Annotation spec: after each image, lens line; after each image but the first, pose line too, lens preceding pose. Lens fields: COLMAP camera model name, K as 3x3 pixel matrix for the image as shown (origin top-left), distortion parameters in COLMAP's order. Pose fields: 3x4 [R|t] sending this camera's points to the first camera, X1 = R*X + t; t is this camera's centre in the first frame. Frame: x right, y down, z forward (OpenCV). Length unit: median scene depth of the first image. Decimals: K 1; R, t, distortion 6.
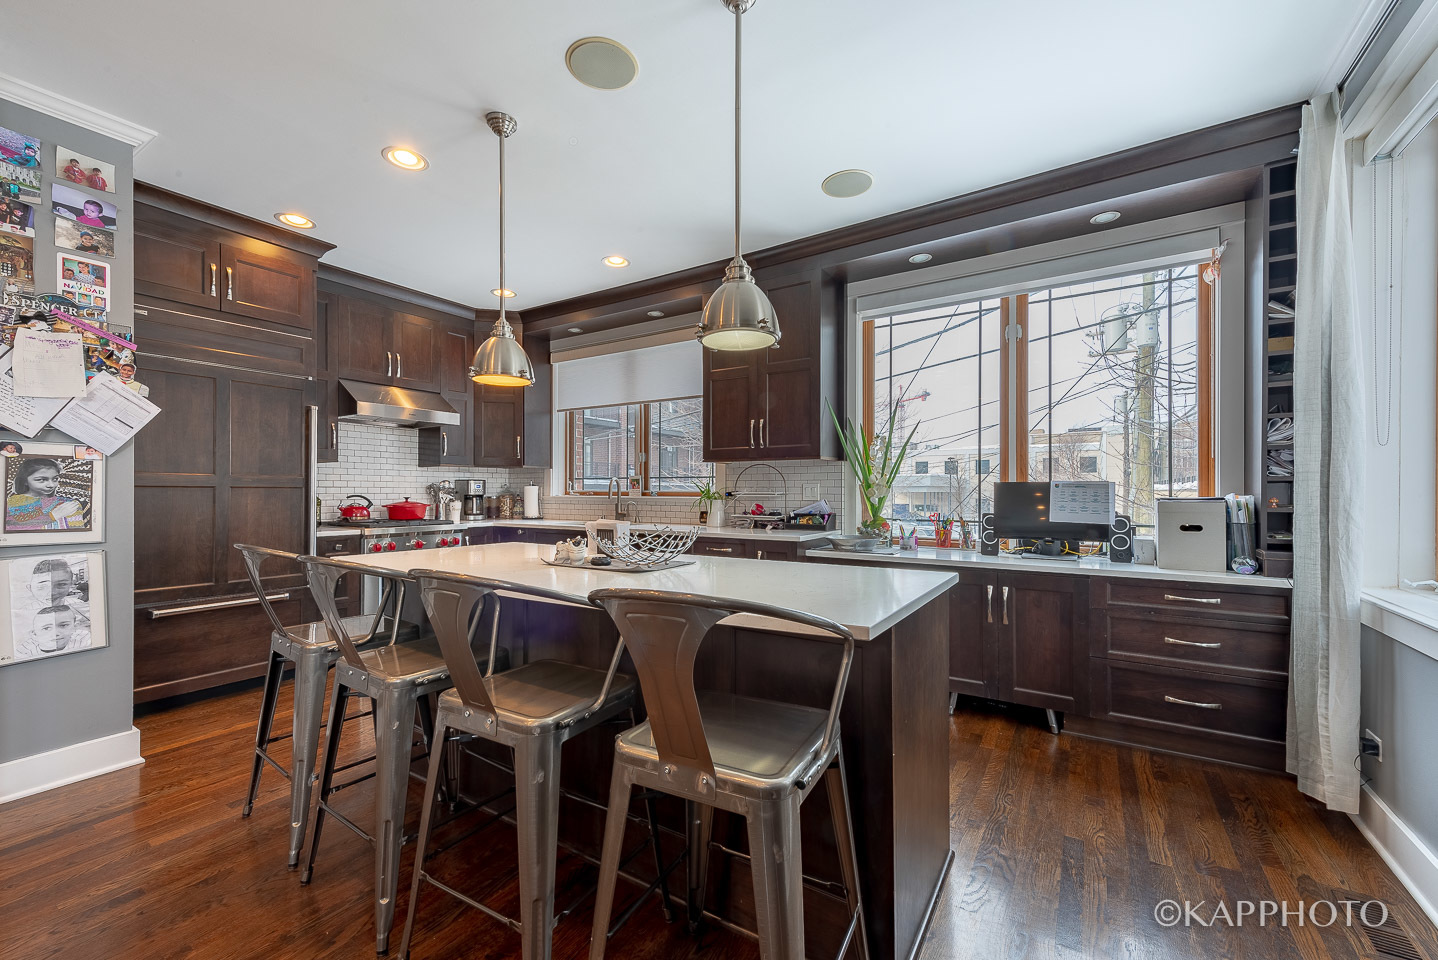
lens RADIAL K [[584.7, 0, 722.4], [0, 584.7, 489.7], [0, 0, 1]] dist [0.002207, -0.001267]
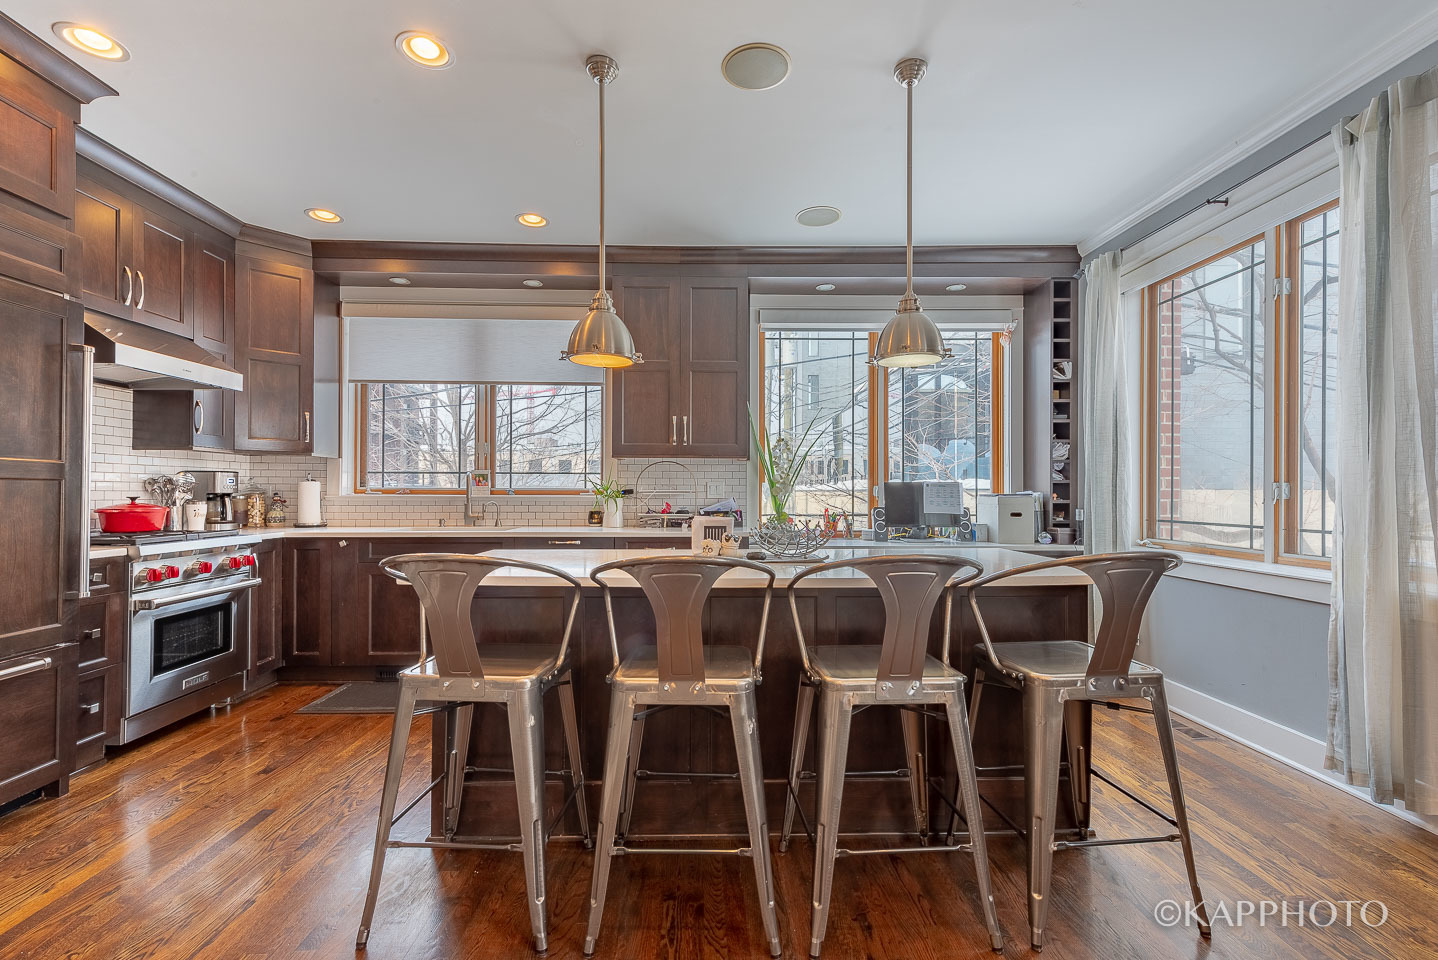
lens RADIAL K [[650.8, 0, 719.9], [0, 650.8, 489.1], [0, 0, 1]] dist [0.006938, -0.003725]
pose [[0.819640, 0.004130, 0.572864, -0.469319], [-0.003033, 0.999991, -0.002870, 0.005159], [-0.572871, 0.000615, 0.819645, 0.055797]]
